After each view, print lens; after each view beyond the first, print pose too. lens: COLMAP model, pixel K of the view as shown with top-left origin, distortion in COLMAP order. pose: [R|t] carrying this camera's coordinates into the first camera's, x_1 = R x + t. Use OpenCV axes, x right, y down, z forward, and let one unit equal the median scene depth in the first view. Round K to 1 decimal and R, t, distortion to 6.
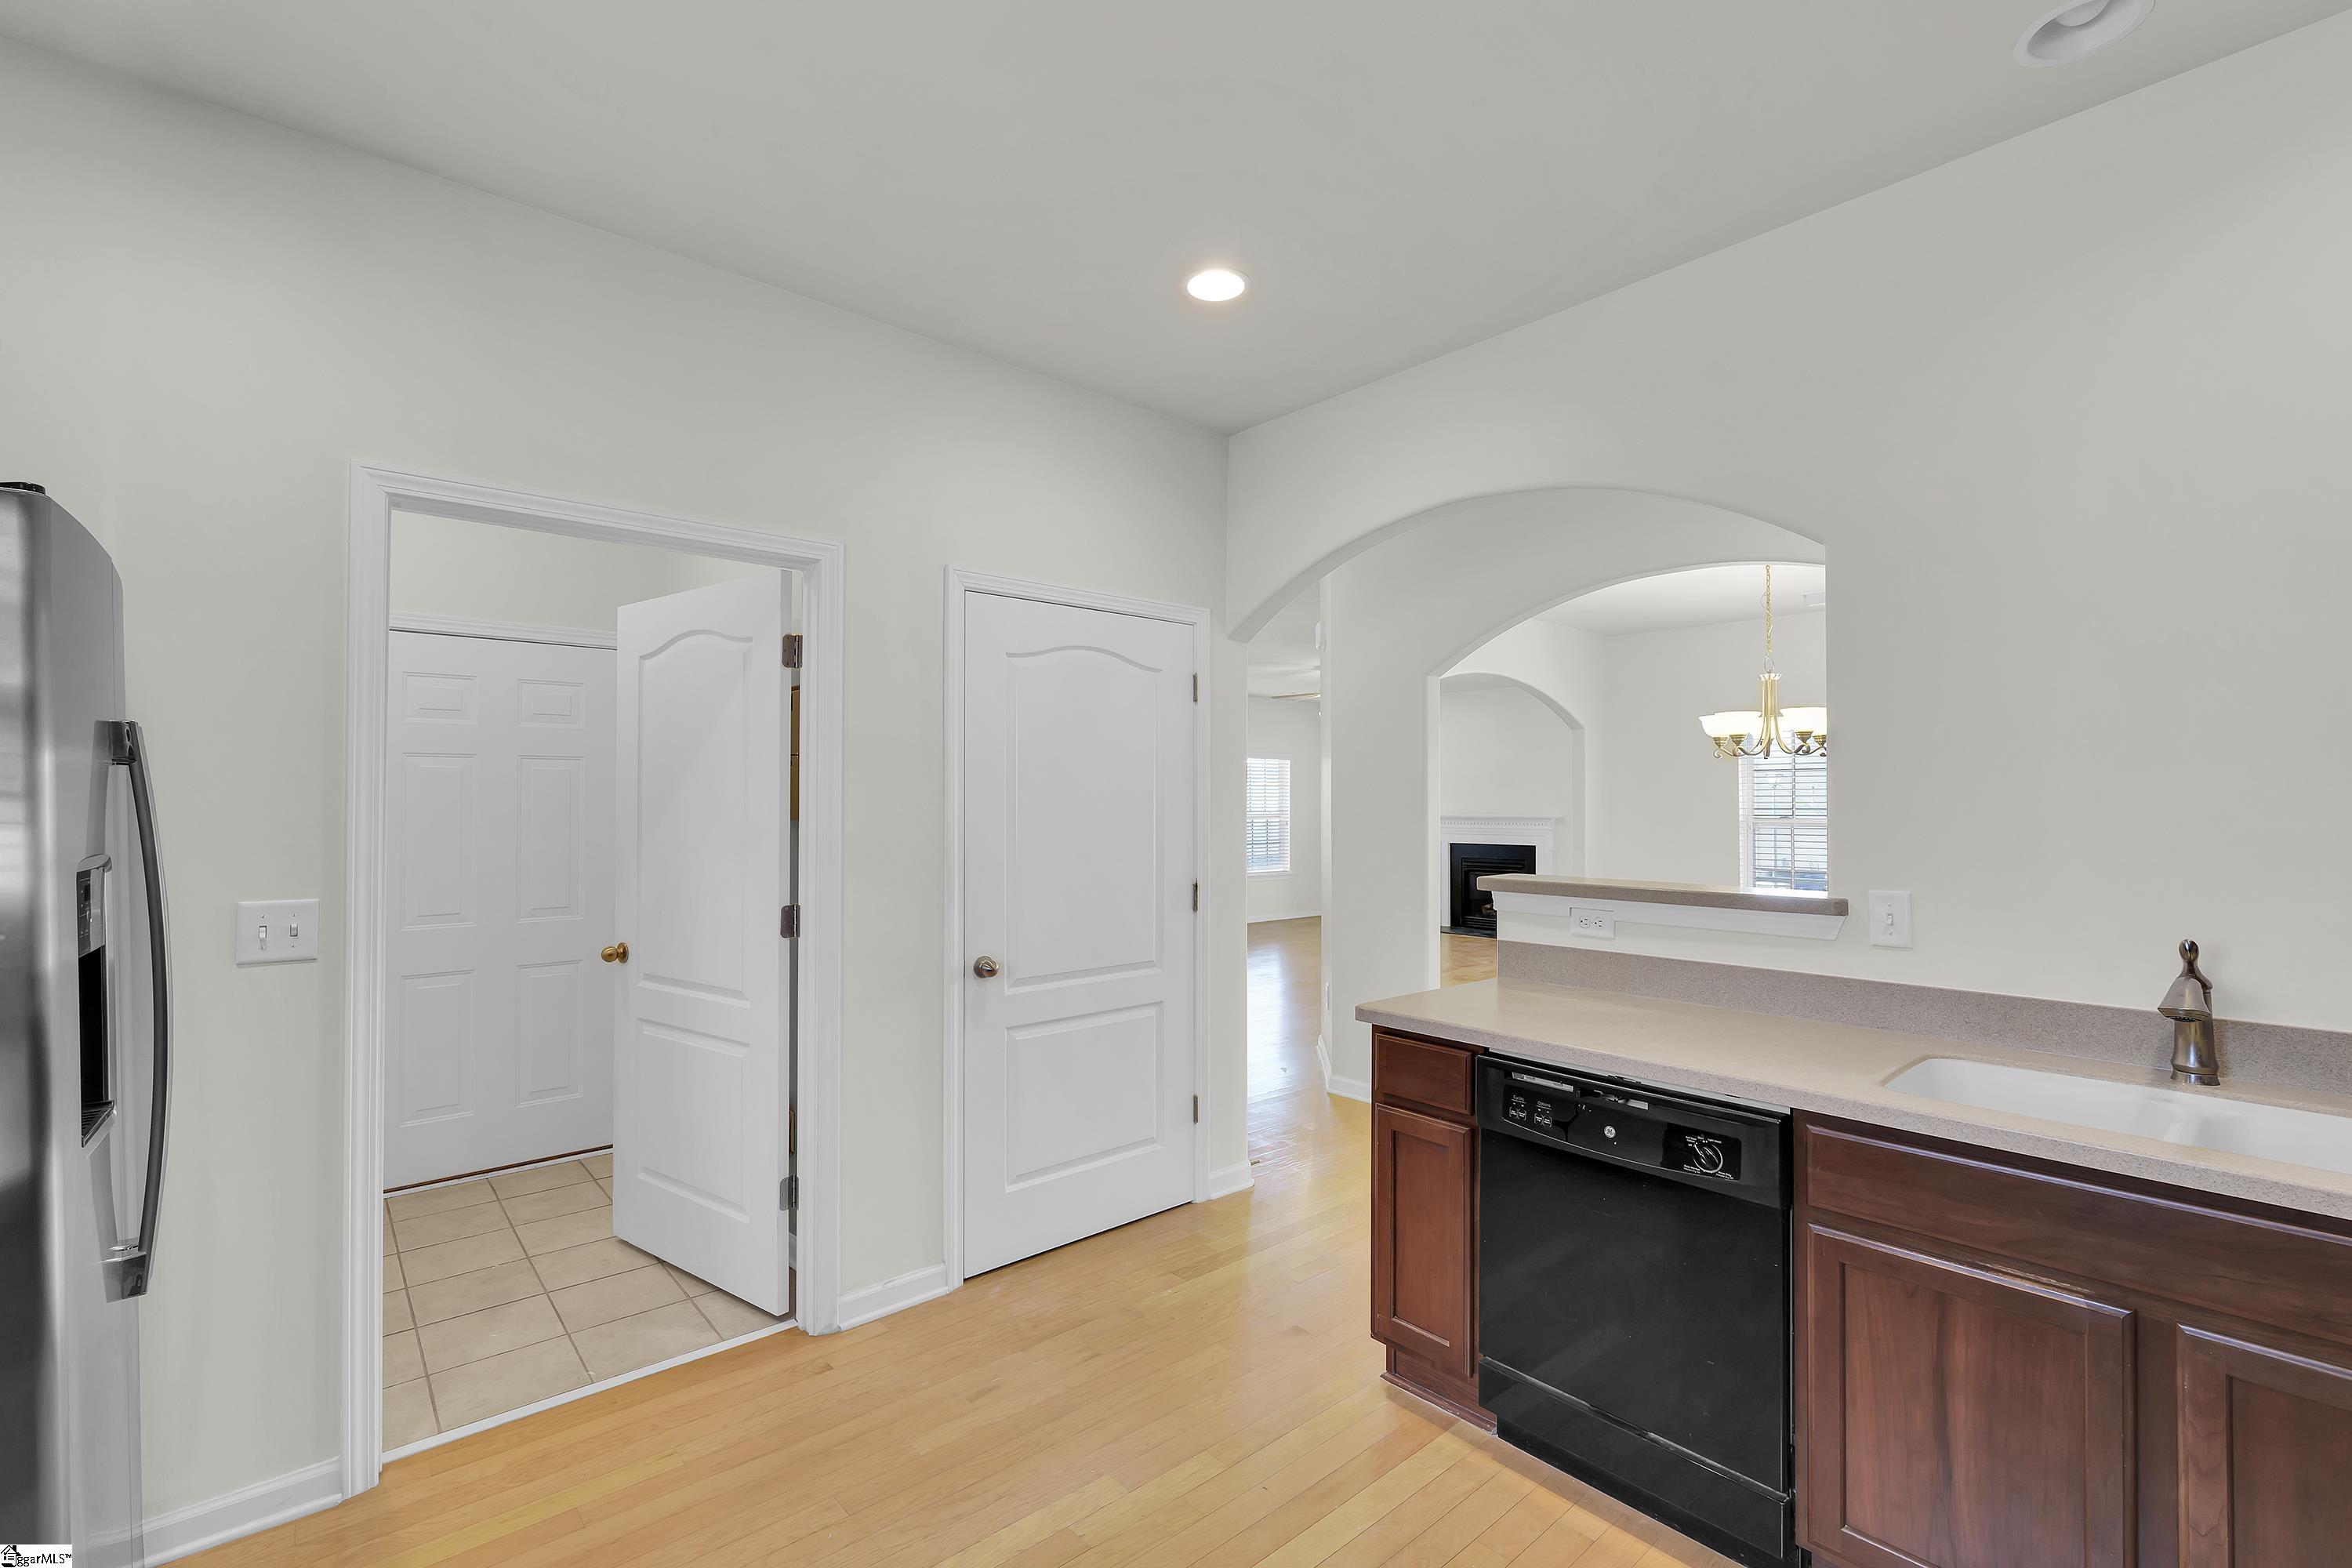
lens RADIAL K [[1029.6, 0, 1169.7], [0, 1029.6, 793.7], [0, 0, 1]] dist [-0.001805, 0.000034]
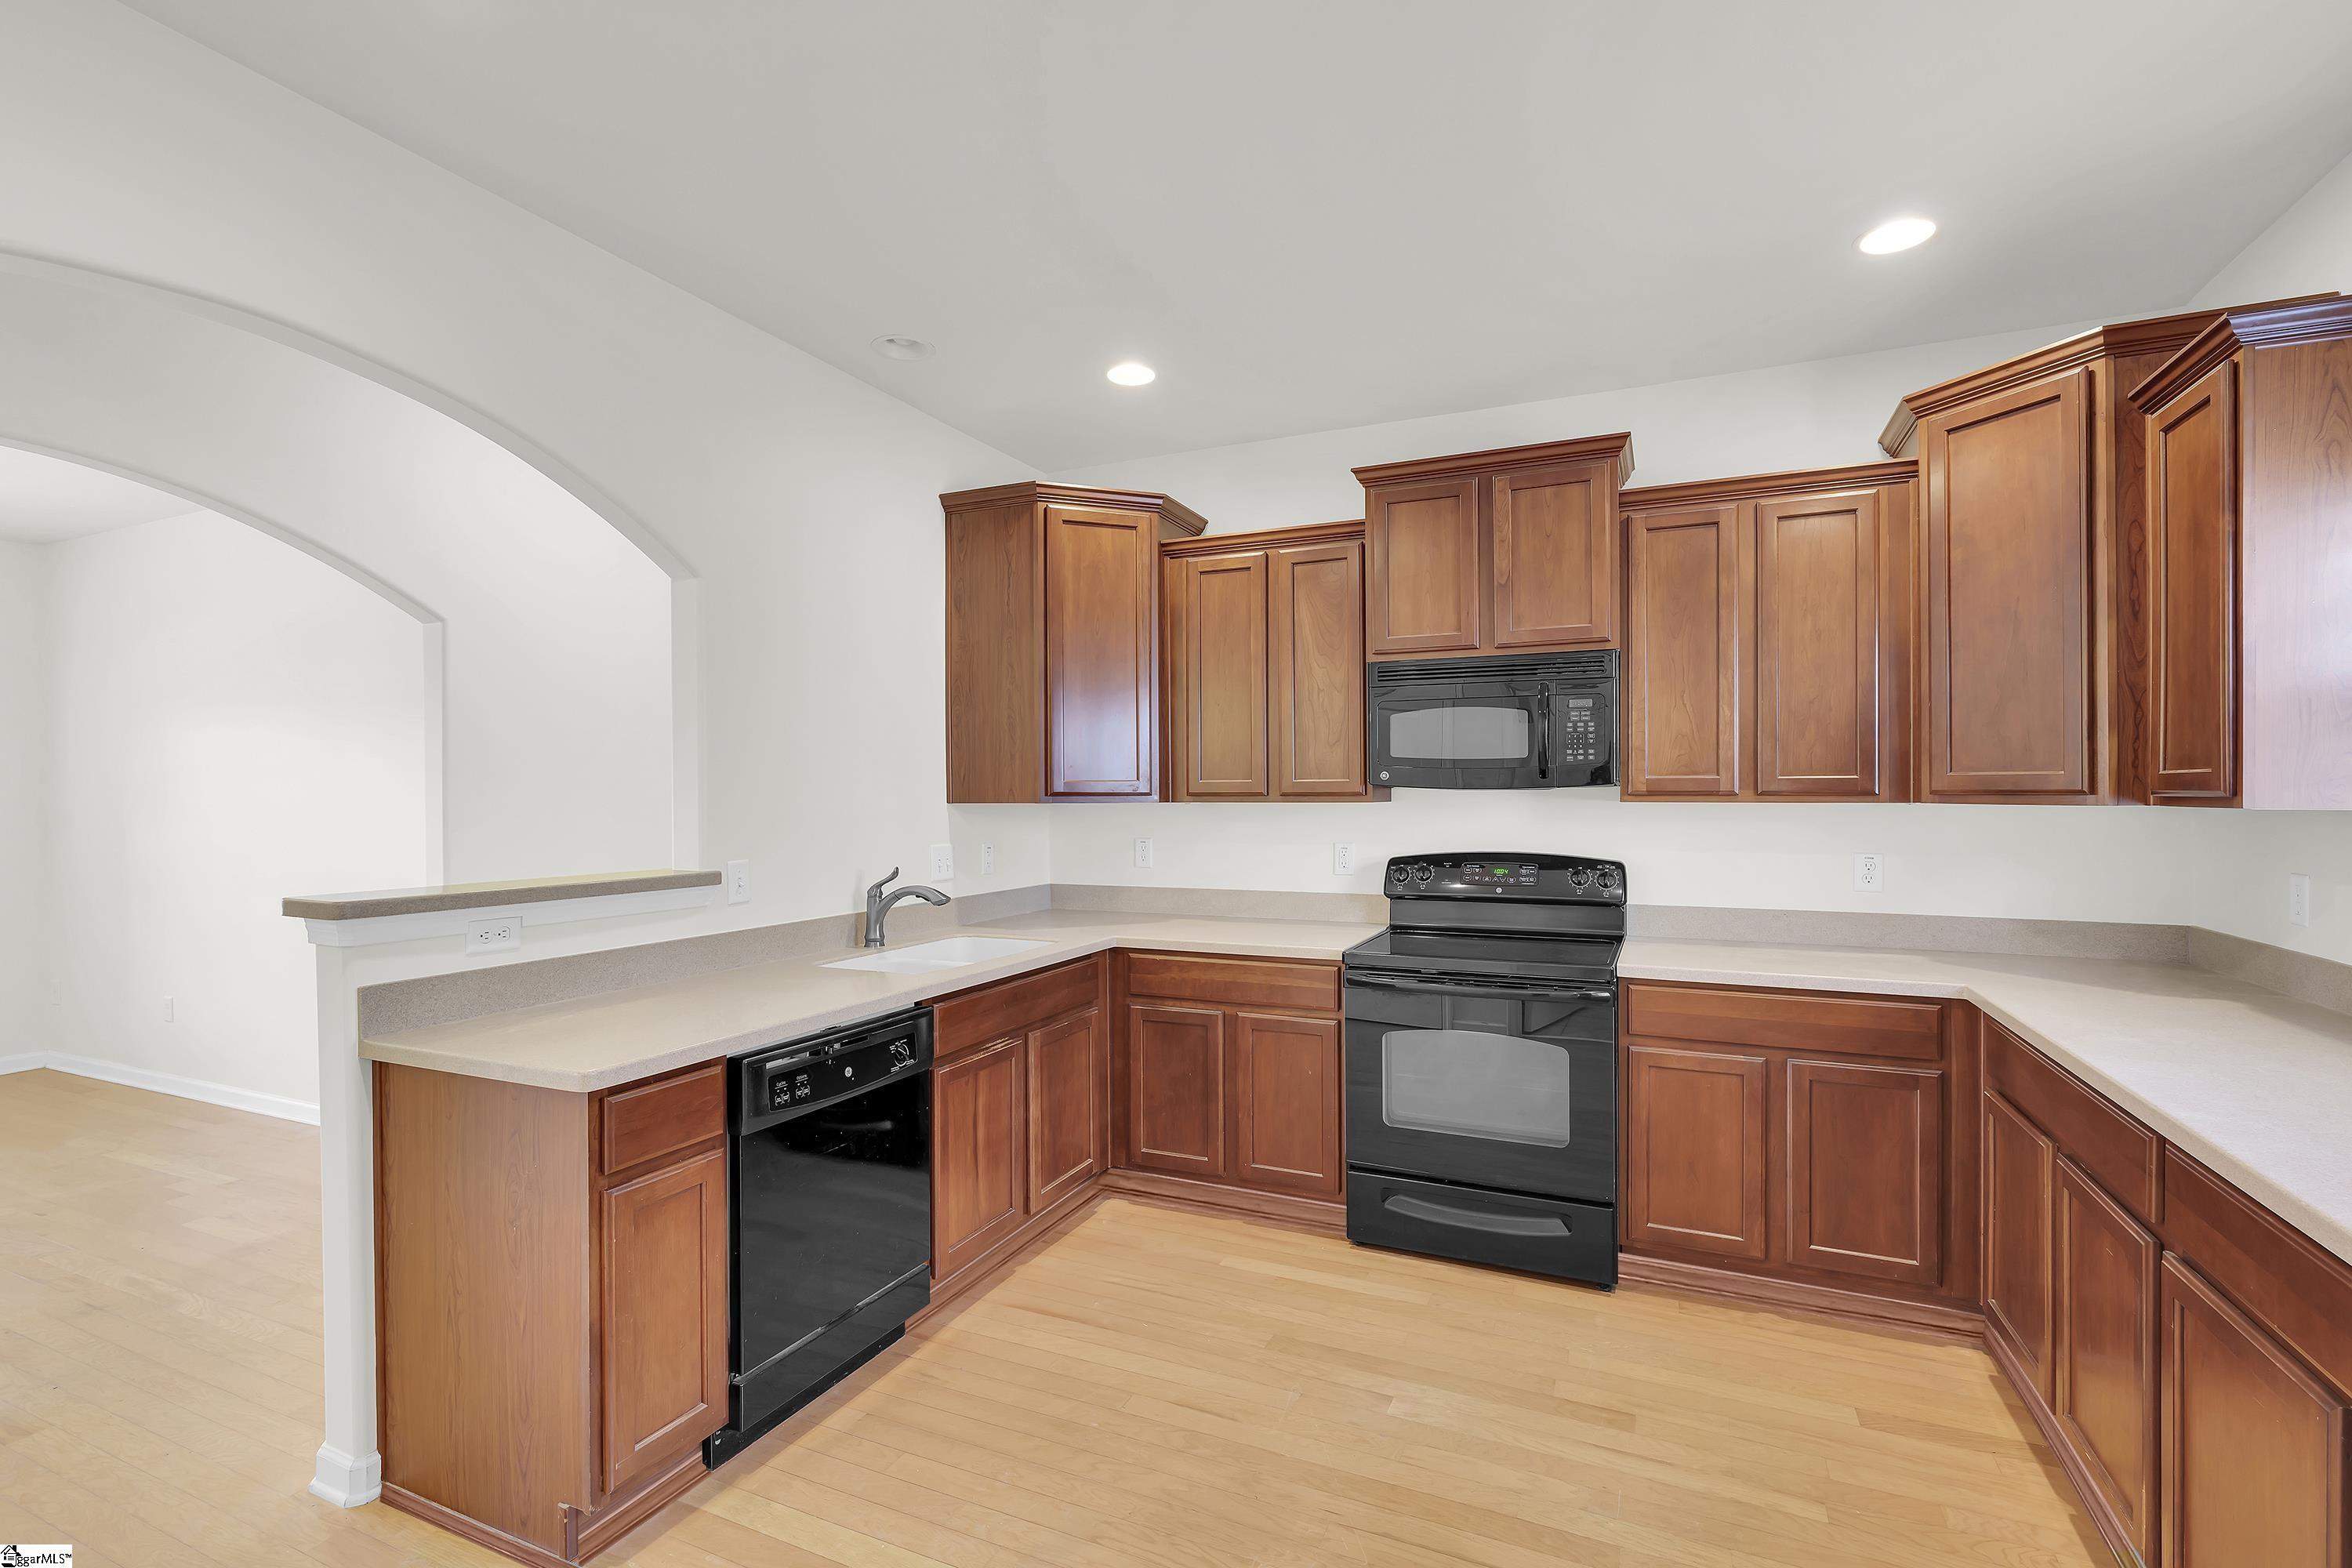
lens RADIAL K [[1029.6, 0, 1180.8], [0, 1029.6, 796.3], [0, 0, 1]] dist [-0.001805, 0.000034]
pose [[-0.415163, -0.000804, 0.909747, -0.760215], [-0.008475, 0.999960, -0.002984, 0.012231], [-0.909707, -0.008949, -0.415153, 1.084420]]
